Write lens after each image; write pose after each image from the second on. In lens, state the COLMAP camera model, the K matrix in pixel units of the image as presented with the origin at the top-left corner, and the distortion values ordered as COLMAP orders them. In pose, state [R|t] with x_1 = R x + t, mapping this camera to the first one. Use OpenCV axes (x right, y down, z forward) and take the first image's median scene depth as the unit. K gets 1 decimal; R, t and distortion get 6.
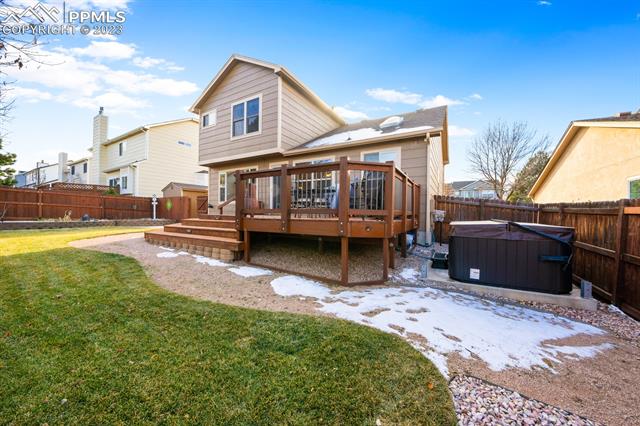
lens RADIAL K [[220.0, 0, 320.0], [0, 220.0, 213.0], [0, 0, 1]] dist [-0.015186, -0.000074]
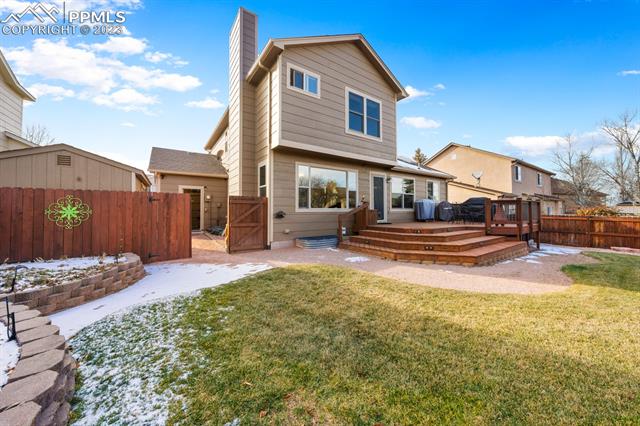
lens RADIAL K [[220.0, 0, 320.0], [0, 220.0, 213.0], [0, 0, 1]] dist [-0.015186, -0.000074]
pose [[0.458150, -0.017748, 0.888698, -1.227716], [0.007357, 0.999842, 0.016174, -0.058052], [-0.888844, -0.000872, 0.458208, 0.760912]]
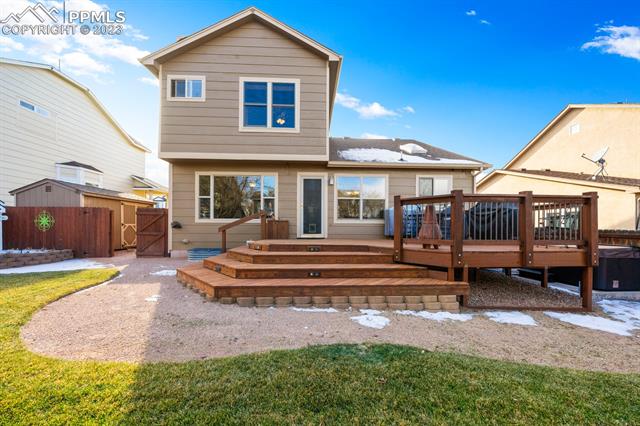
lens RADIAL K [[218.2, 0, 321.1], [0, 218.2, 232.9], [0, 0, 1]] dist [-0.011828, 0.000031]
pose [[0.855635, -0.014580, 0.517375, -0.576320], [0.001694, 0.999677, 0.025370, -0.030993], [-0.517578, -0.020831, 0.855383, 0.293876]]
